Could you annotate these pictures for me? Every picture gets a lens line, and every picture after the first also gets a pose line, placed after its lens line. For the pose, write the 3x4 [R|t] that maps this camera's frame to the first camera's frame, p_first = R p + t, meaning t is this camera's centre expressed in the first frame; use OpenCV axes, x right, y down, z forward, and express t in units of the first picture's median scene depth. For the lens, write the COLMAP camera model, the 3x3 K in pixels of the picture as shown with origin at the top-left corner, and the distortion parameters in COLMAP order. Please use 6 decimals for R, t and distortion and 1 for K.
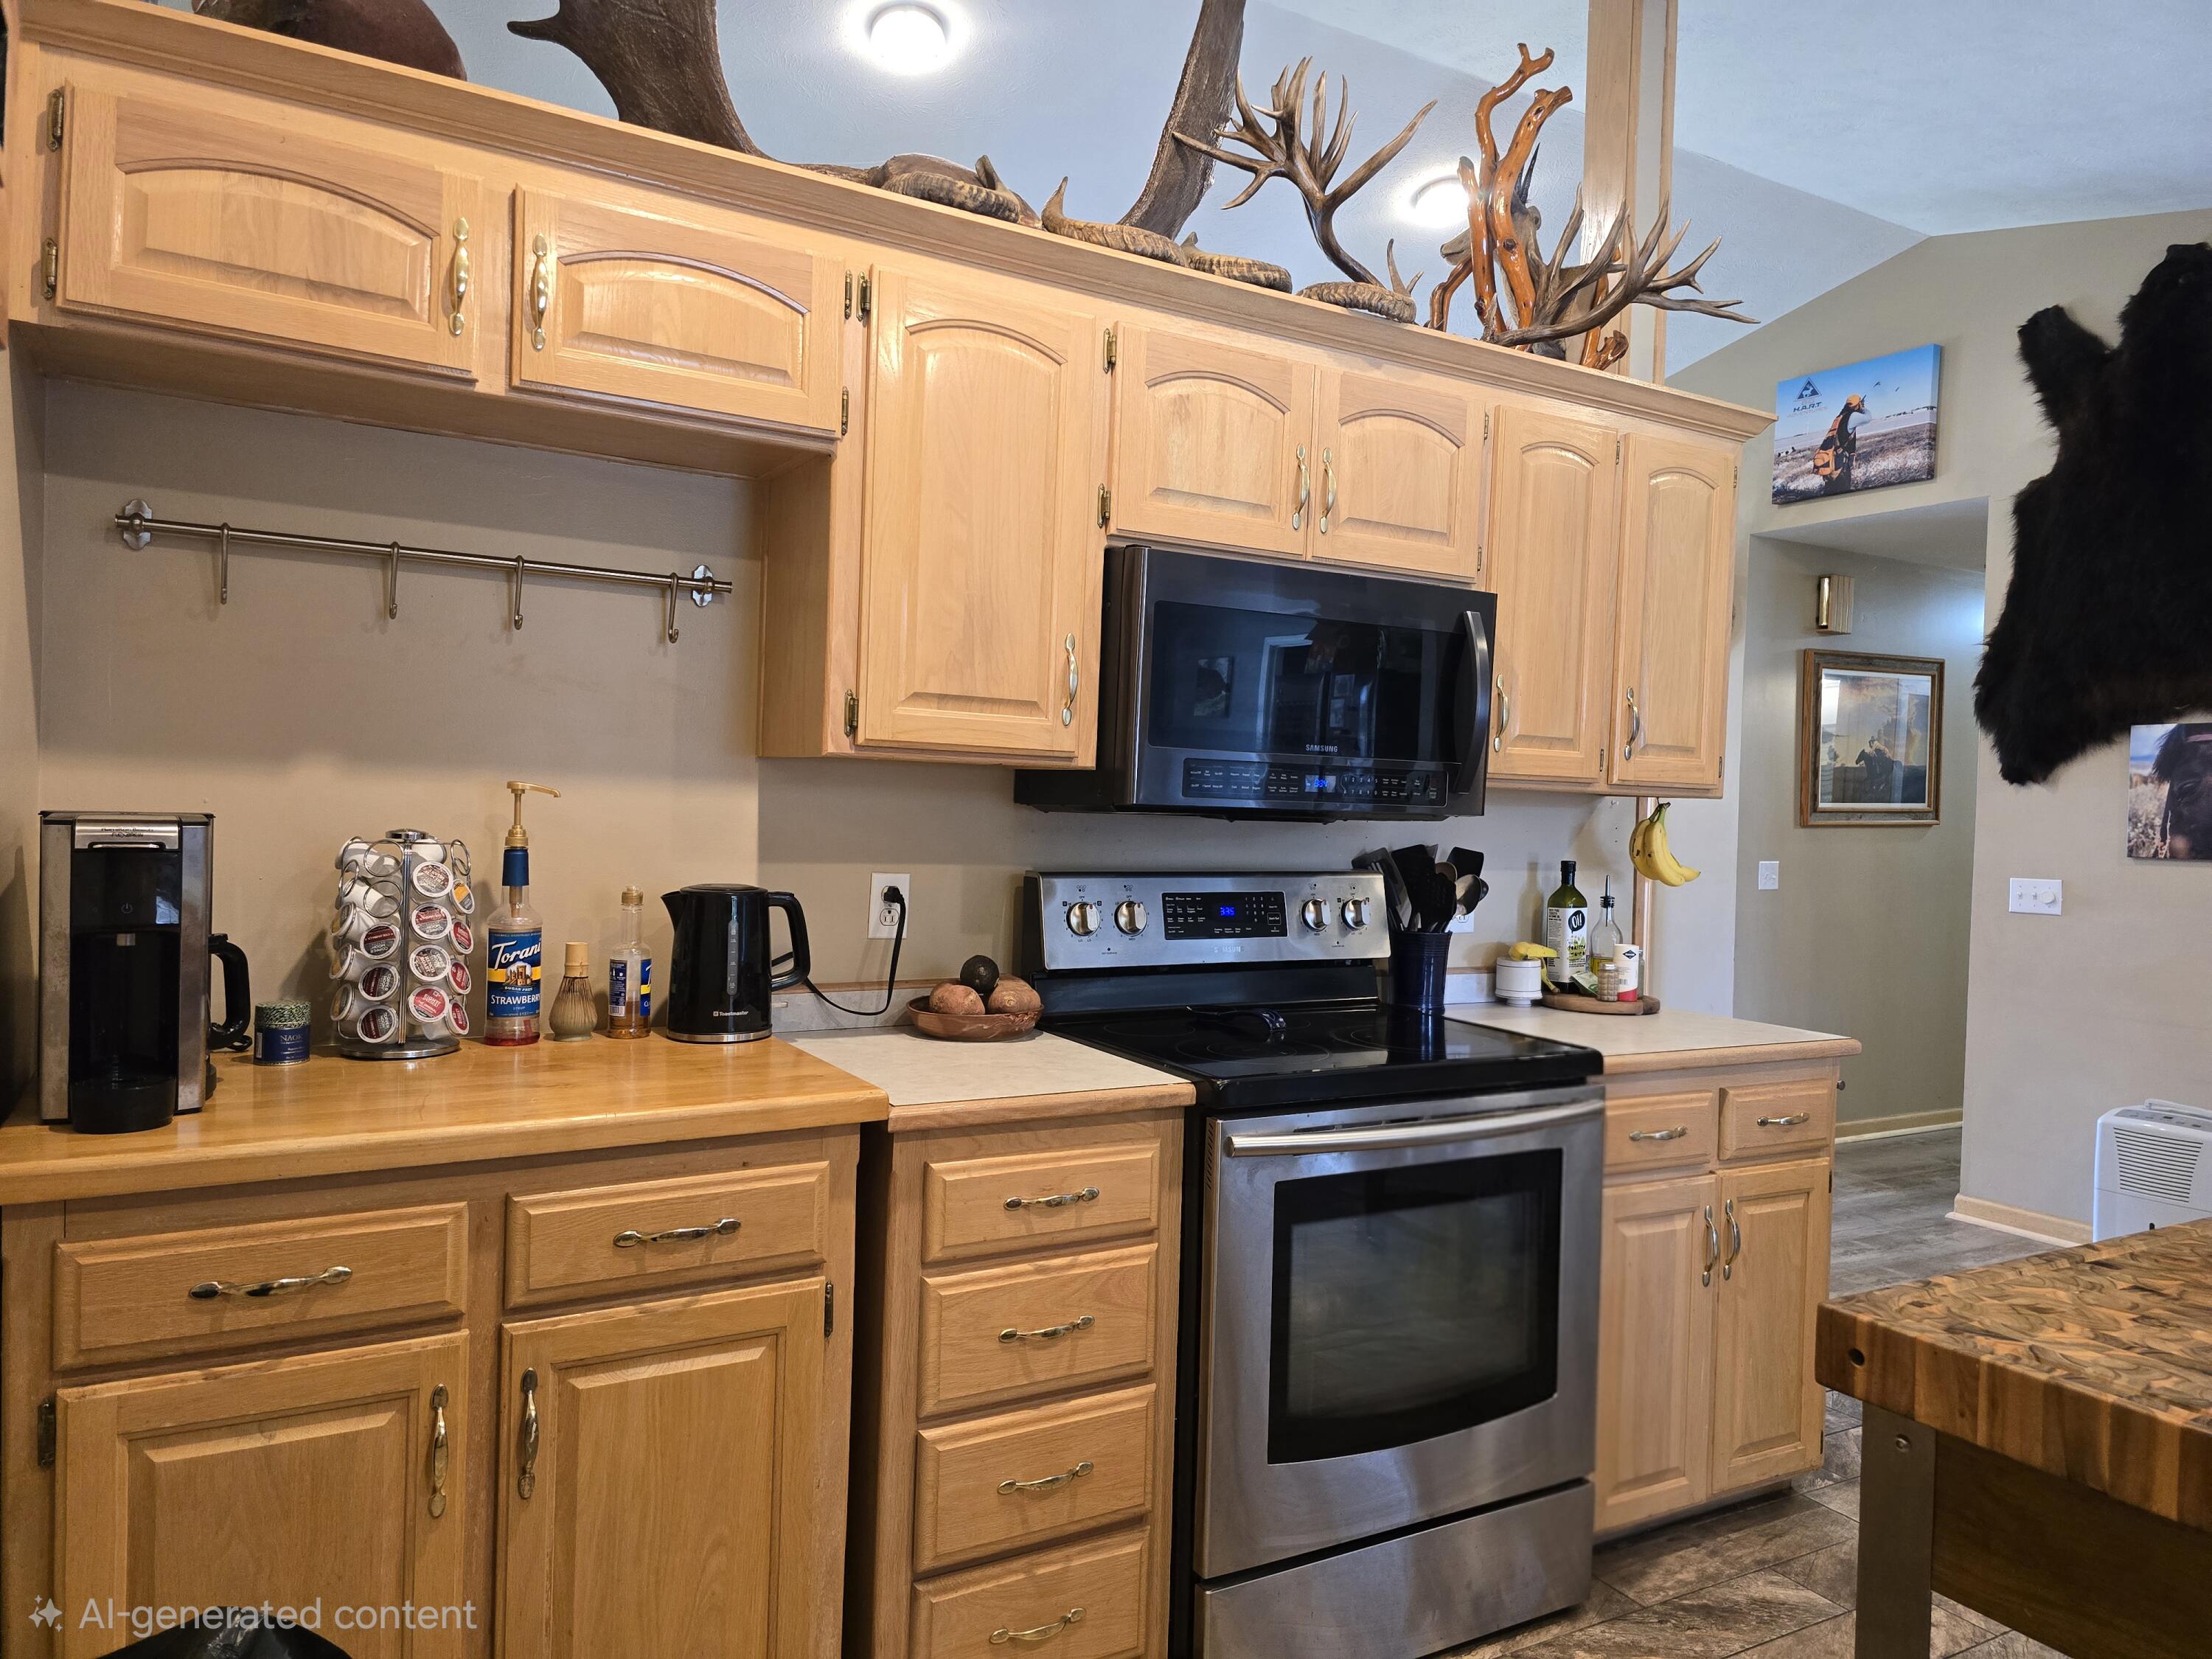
lens RADIAL K [[1477.0, 0, 1116.7], [0, 1477.0, 826.9], [0, 0, 1]] dist [0.093386, -0.103800]
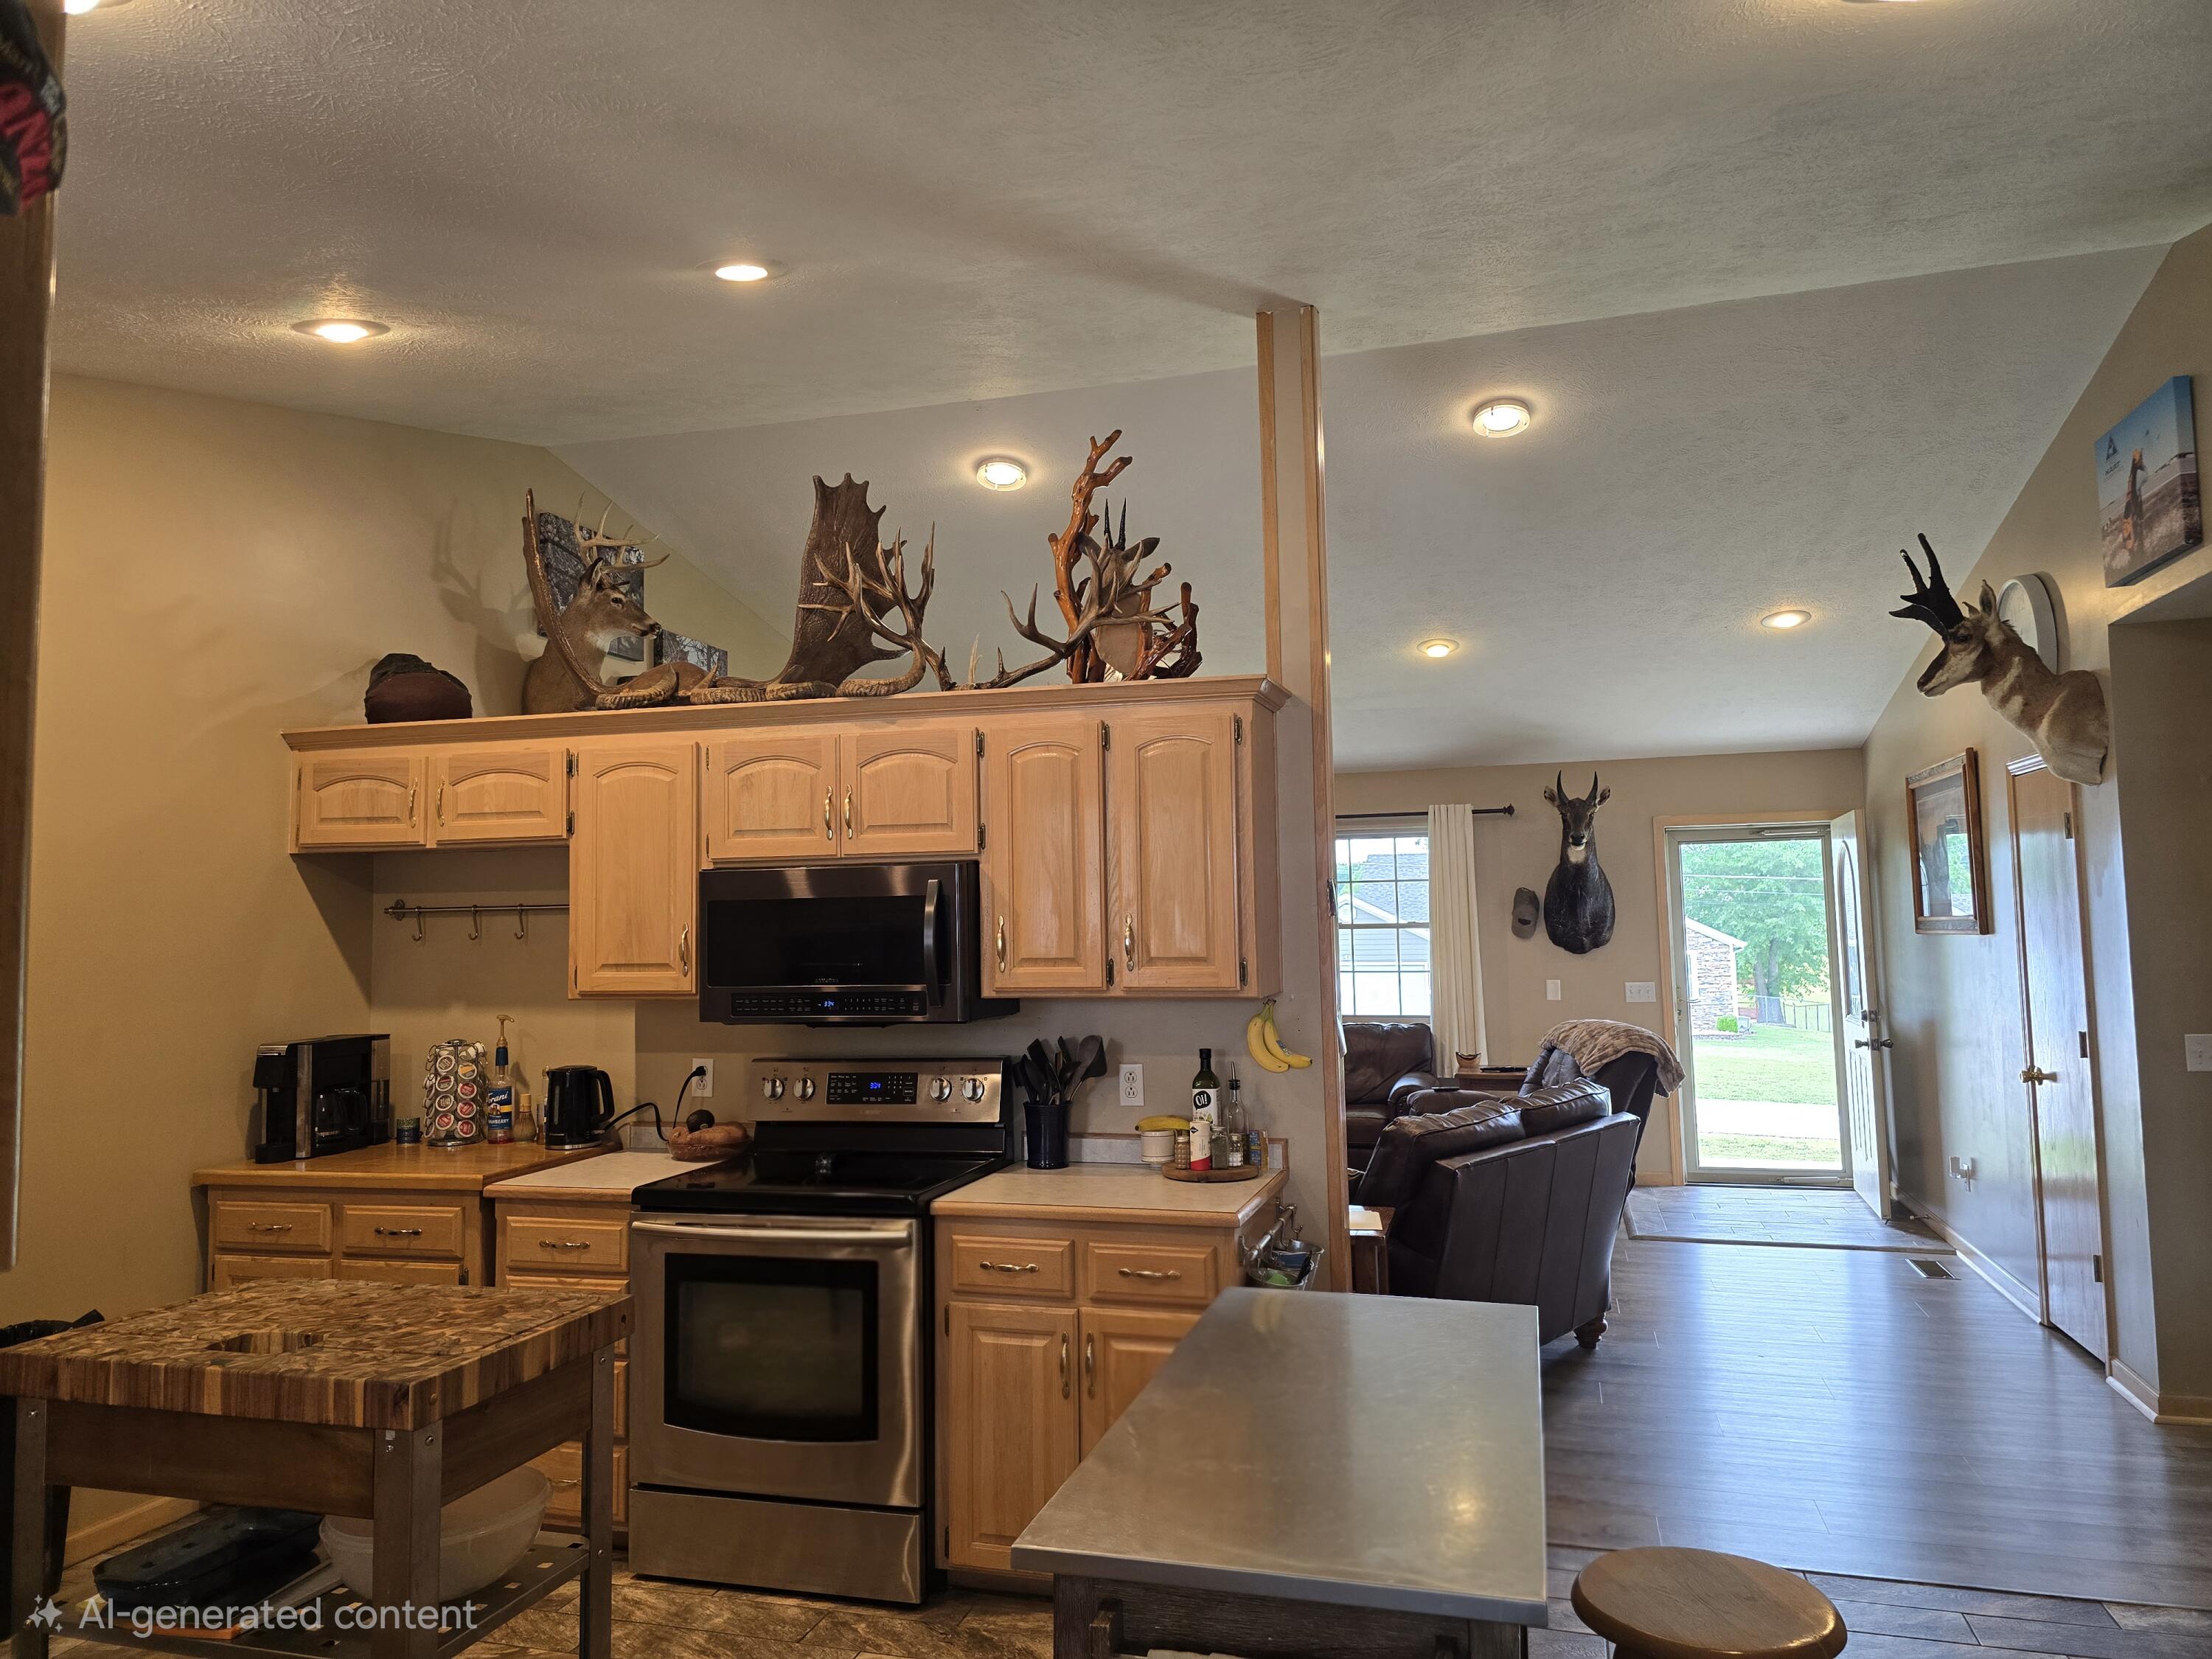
lens RADIAL K [[1477.0, 0, 1116.7], [0, 1477.0, 826.9], [0, 0, 1]] dist [0.093386, -0.103800]
pose [[0.688196, -0.091192, -0.719771, 1.612483], [0.028021, 0.994670, -0.099228, -0.056311], [0.724984, 0.048120, 0.687083, 0.164300]]
